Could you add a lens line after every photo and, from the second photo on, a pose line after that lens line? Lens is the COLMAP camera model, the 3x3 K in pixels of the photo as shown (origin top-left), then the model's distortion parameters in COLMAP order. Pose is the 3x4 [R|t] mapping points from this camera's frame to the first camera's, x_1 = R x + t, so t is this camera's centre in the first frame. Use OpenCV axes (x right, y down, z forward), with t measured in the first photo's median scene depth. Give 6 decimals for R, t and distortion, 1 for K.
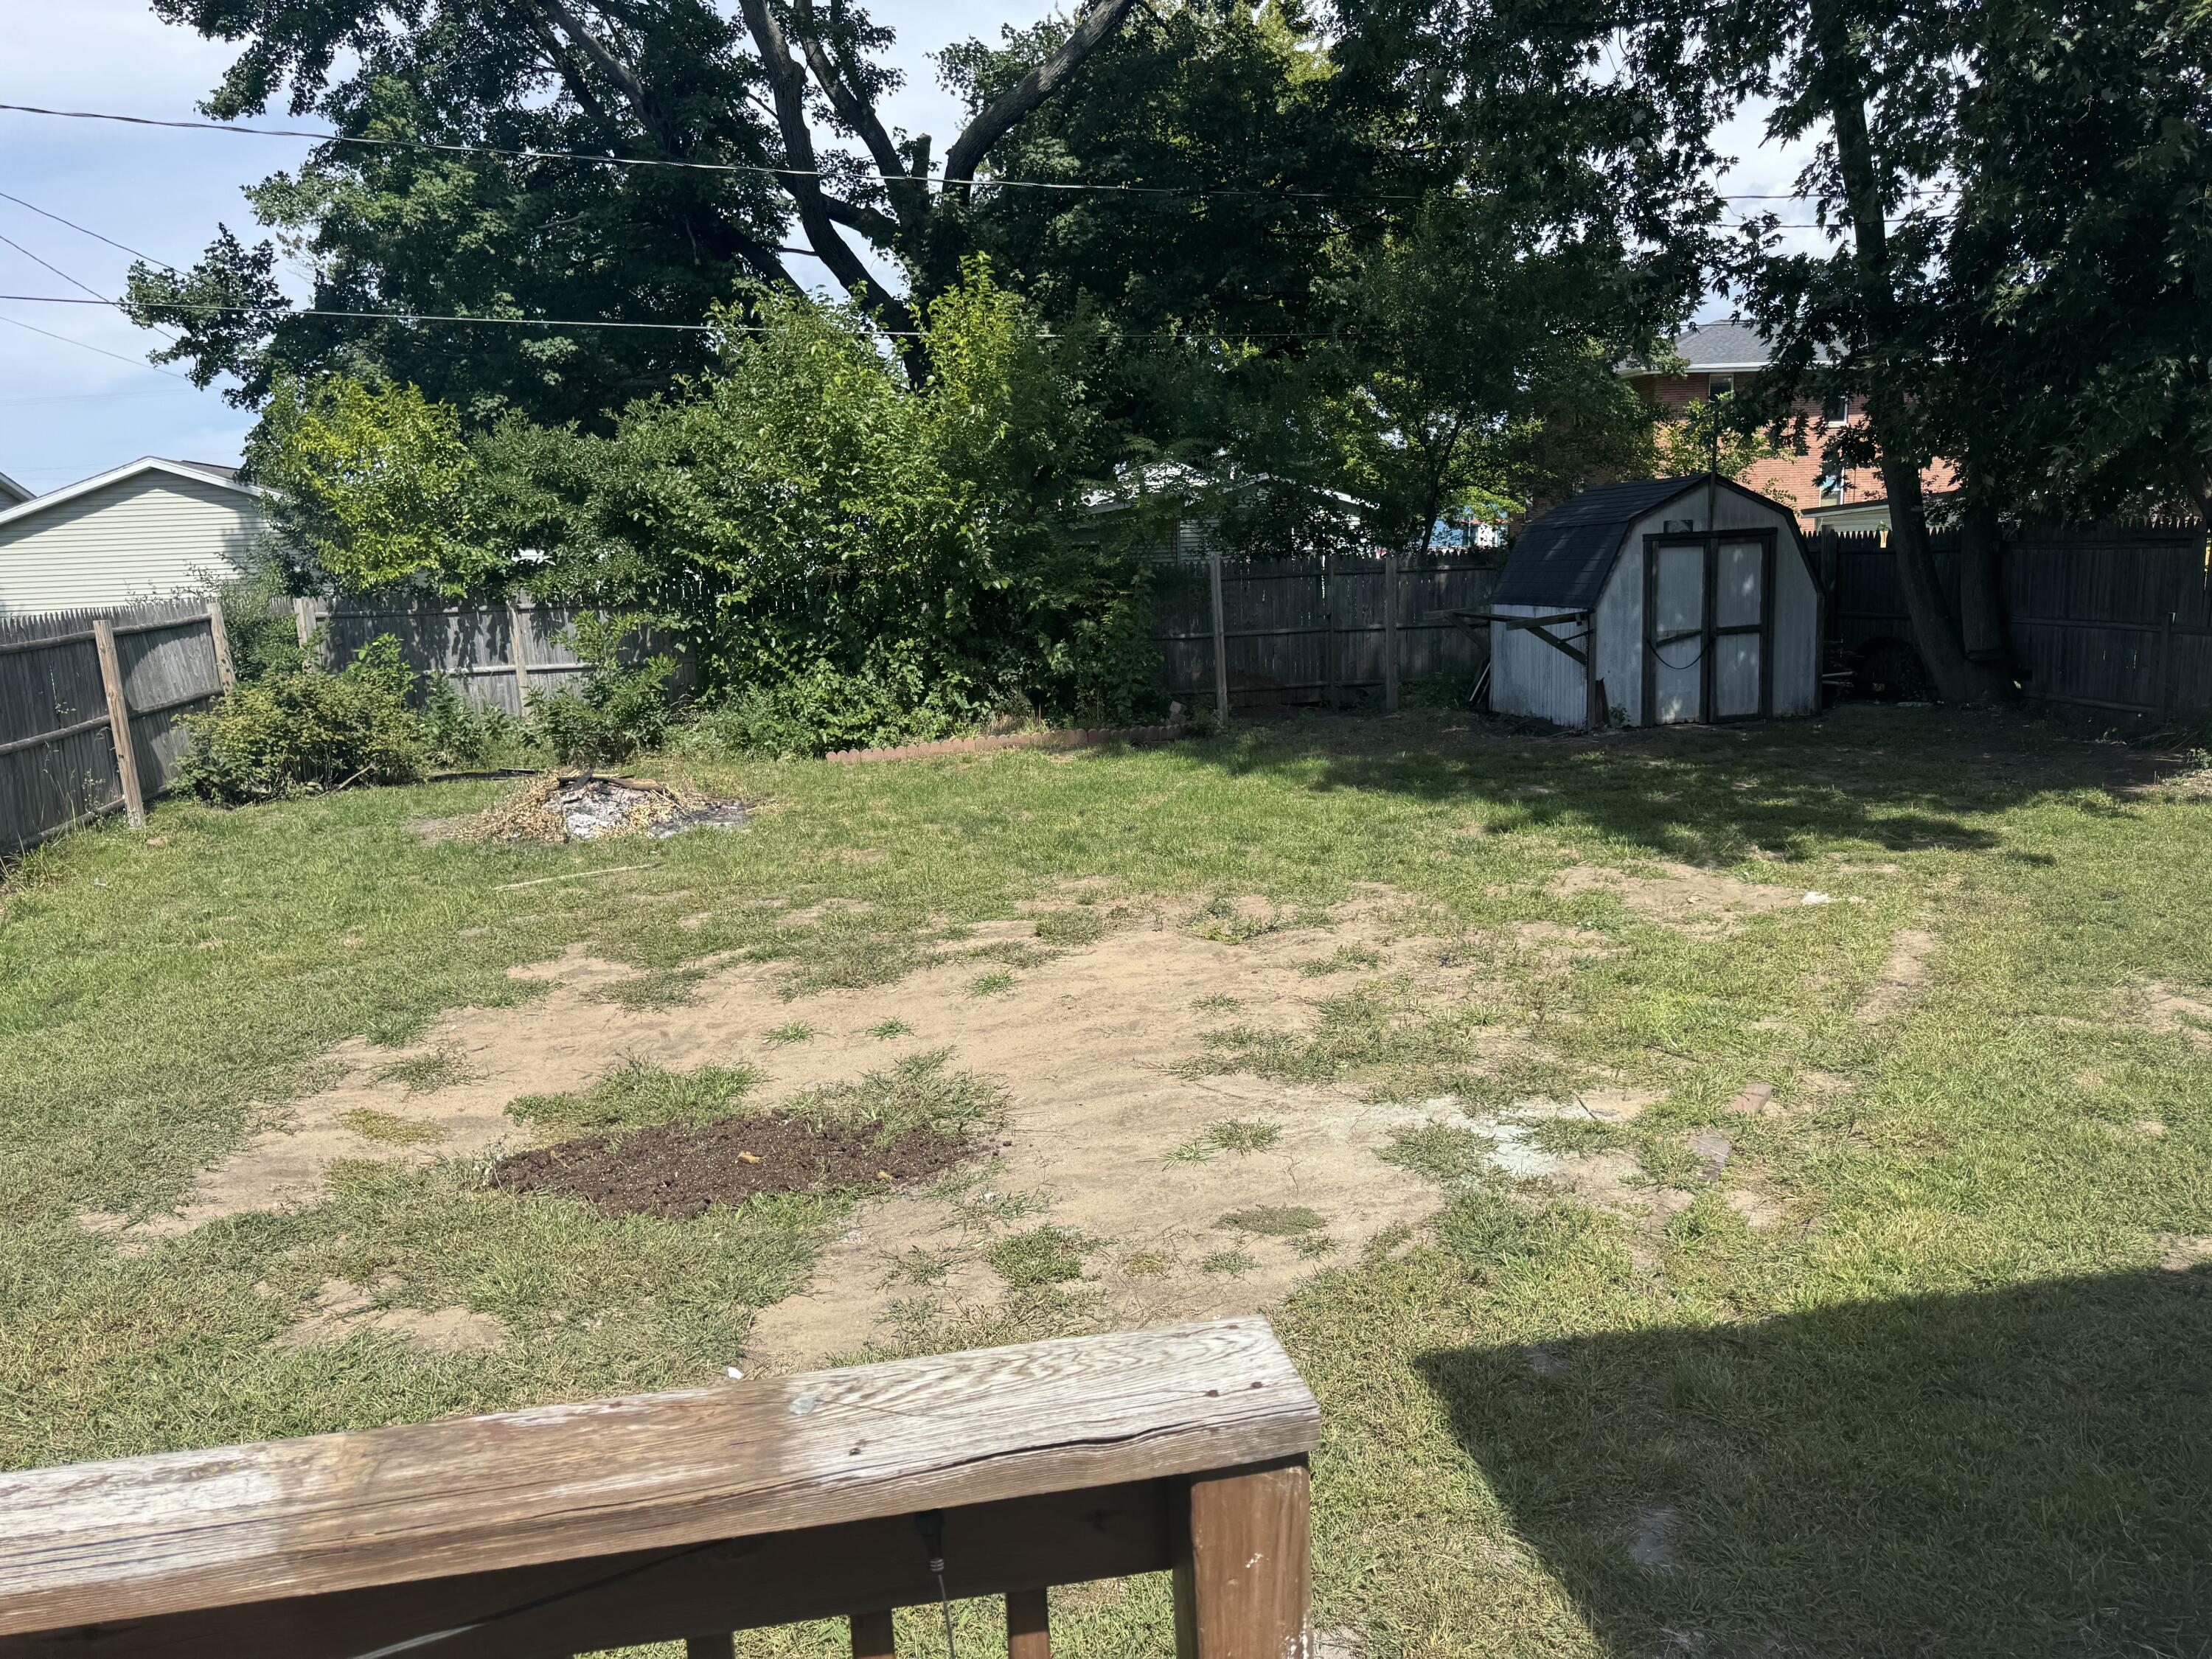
lens RADIAL K [[1557.0, 0, 1106.0], [0, 1557.0, 829.5], [0, 0, 1]] dist [0.058355, -0.069674]
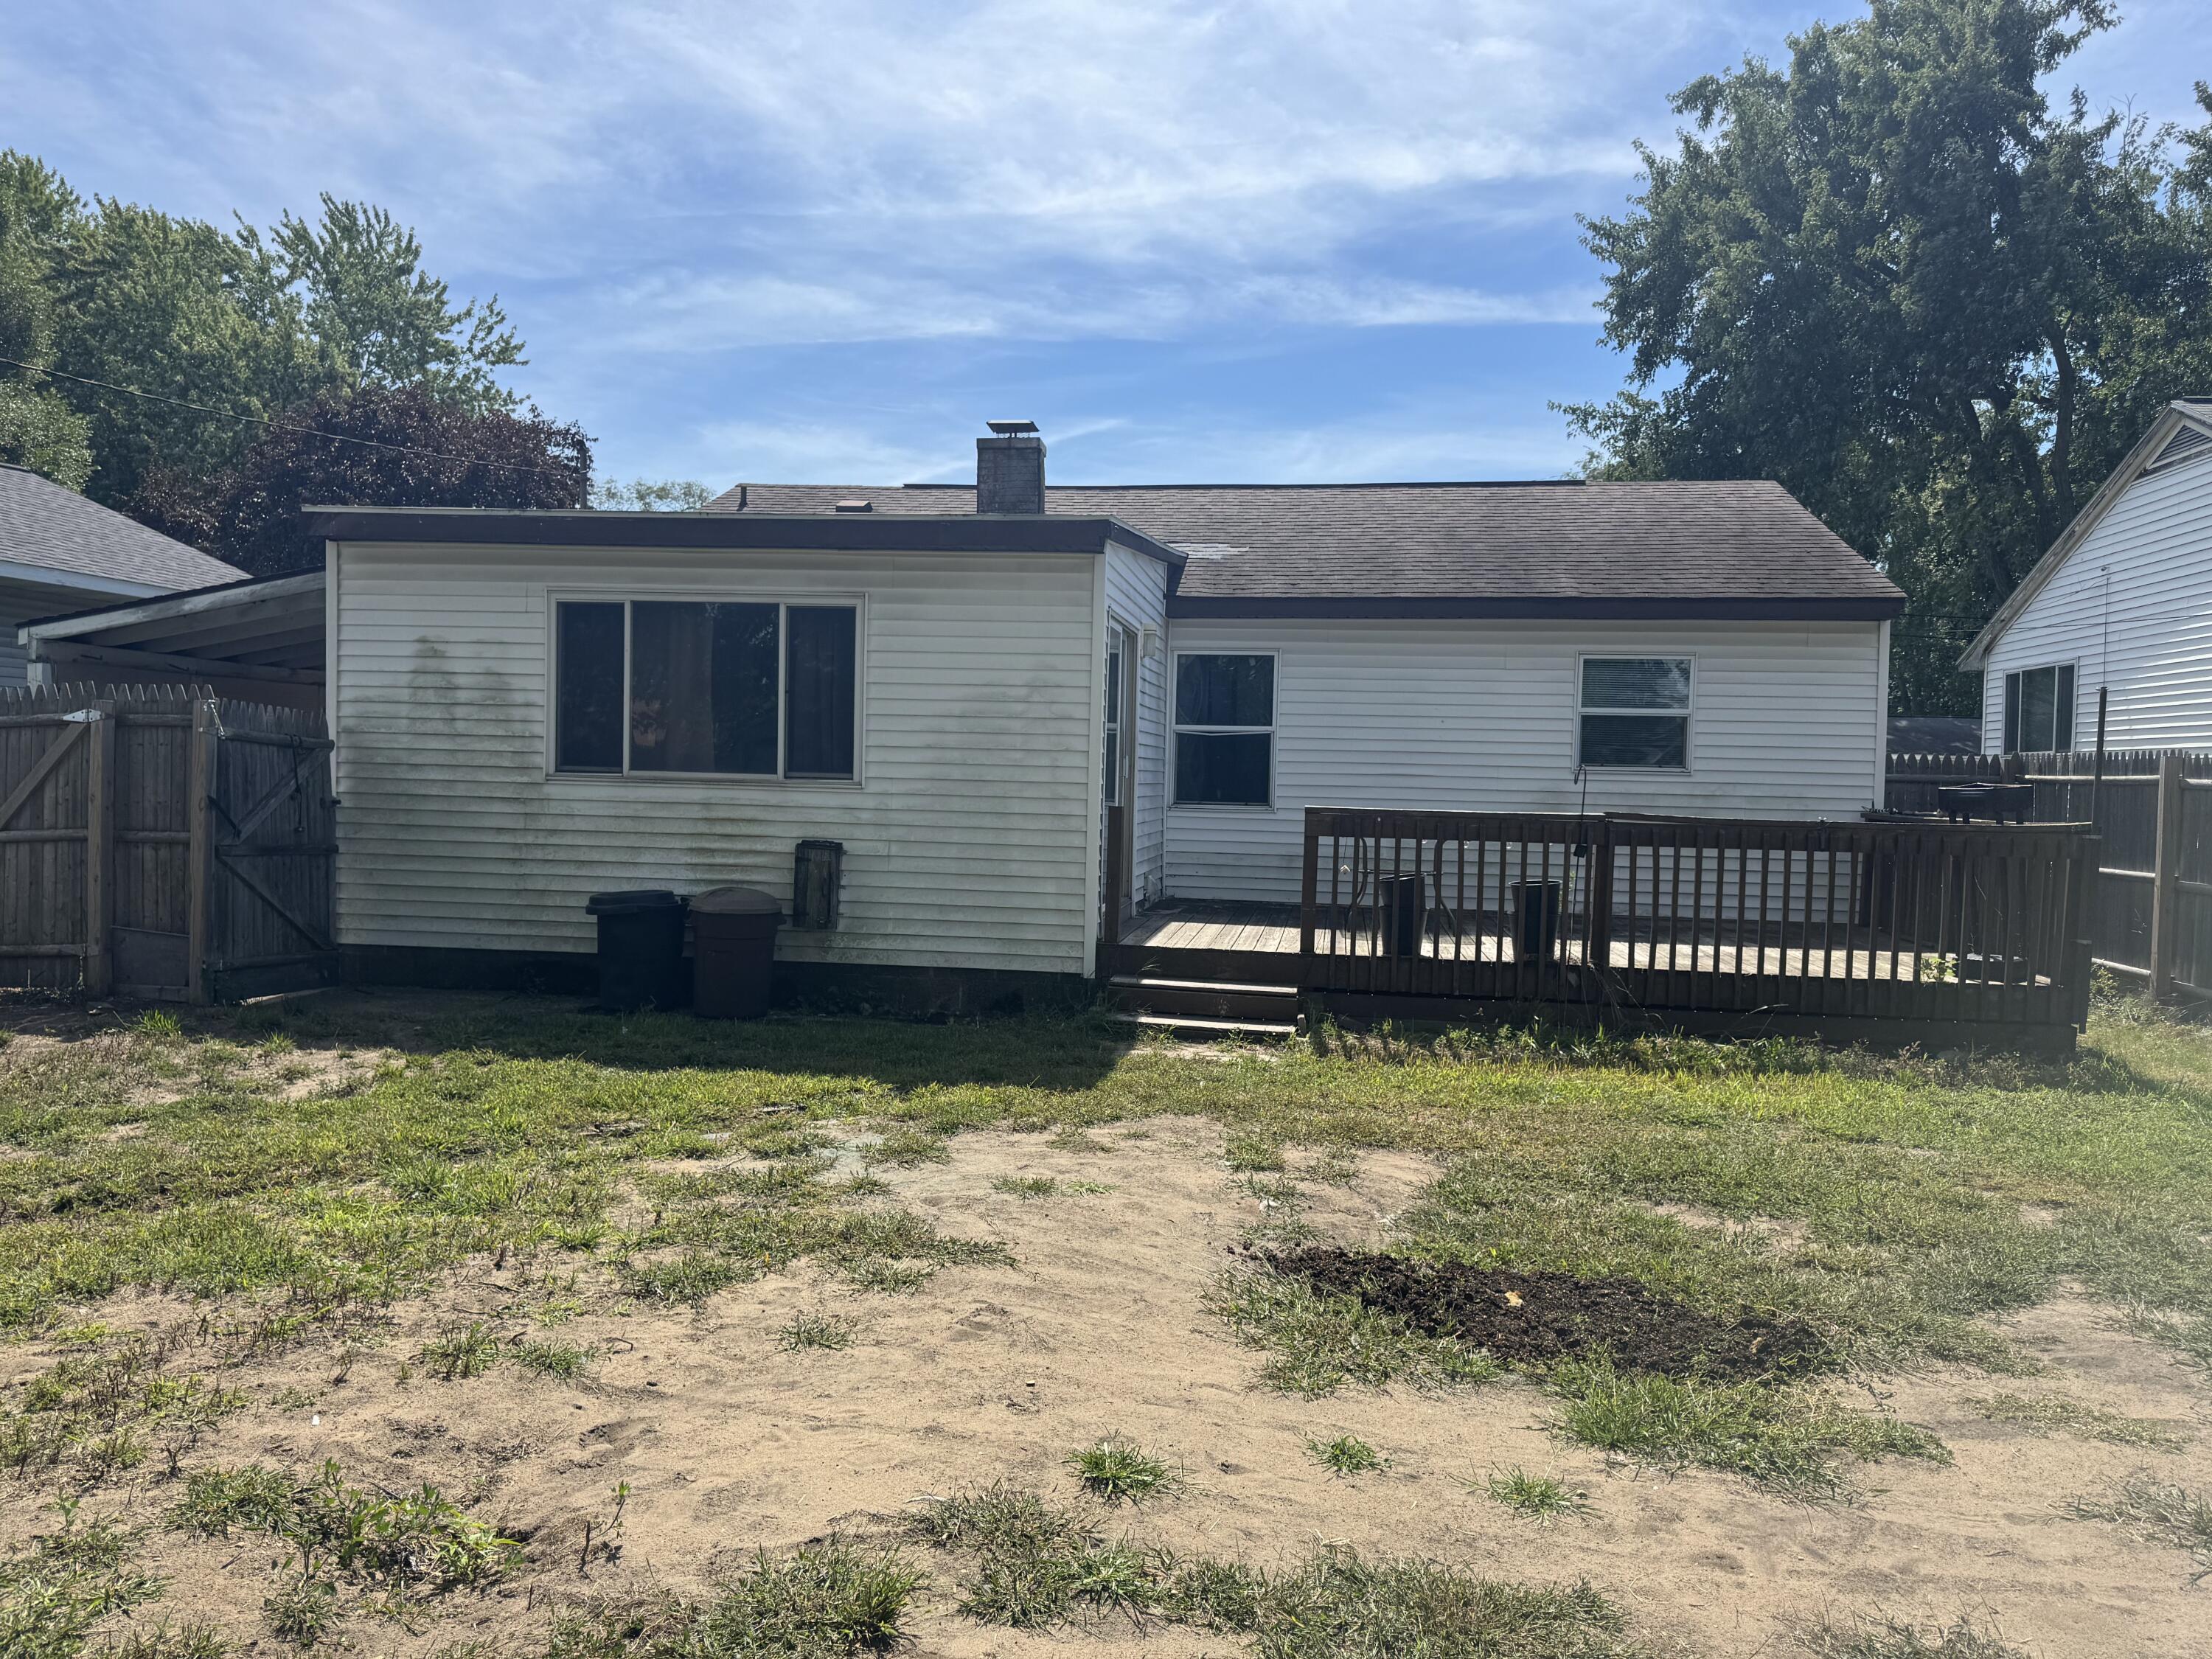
lens RADIAL K [[1557.0, 0, 1106.0], [0, 1557.0, 829.5], [0, 0, 1]] dist [0.058355, -0.069674]
pose [[-0.955895, 0.006674, 0.293634, -0.231148], [0.058391, 0.984104, 0.167717, -0.191552], [-0.287847, 0.177466, -0.941090, 1.572866]]
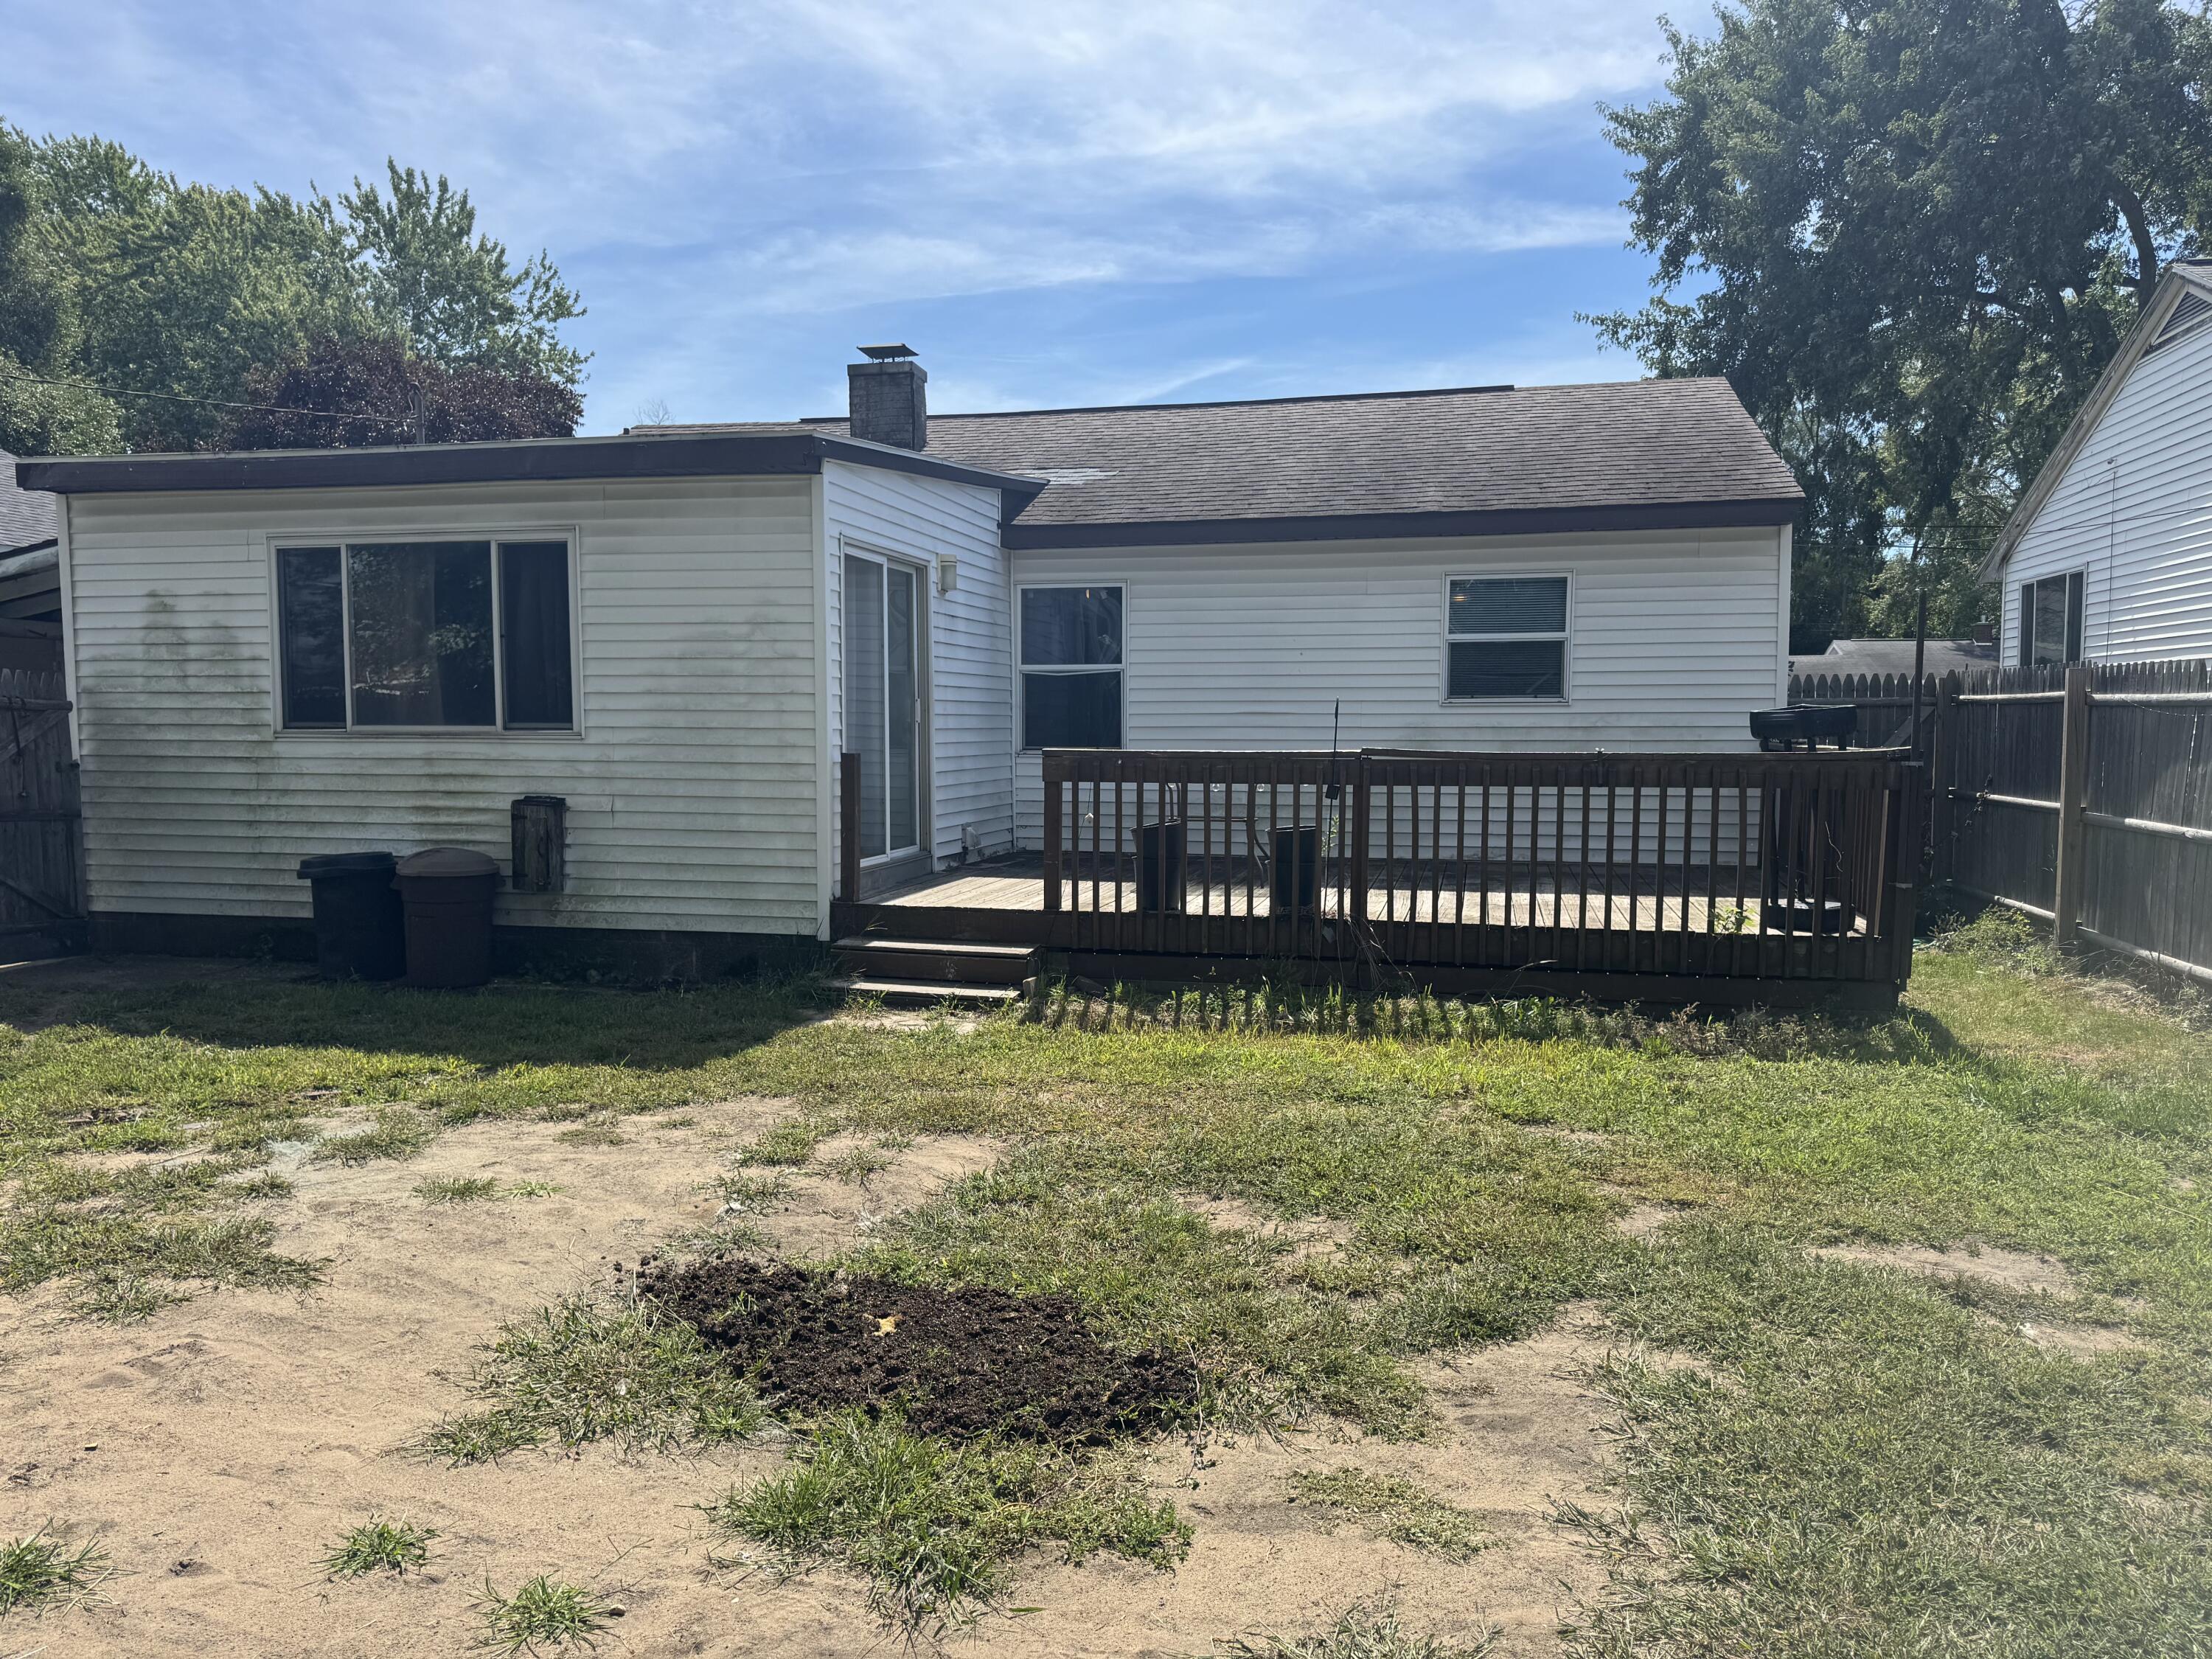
lens RADIAL K [[1557.0, 0, 1106.0], [0, 1557.0, 829.5], [0, 0, 1]] dist [0.058355, -0.069674]
pose [[-0.926140, 0.013603, 0.376934, -0.521925], [0.092777, 0.976862, 0.192702, -0.141339], [-0.365591, 0.213440, -0.905973, 1.342295]]
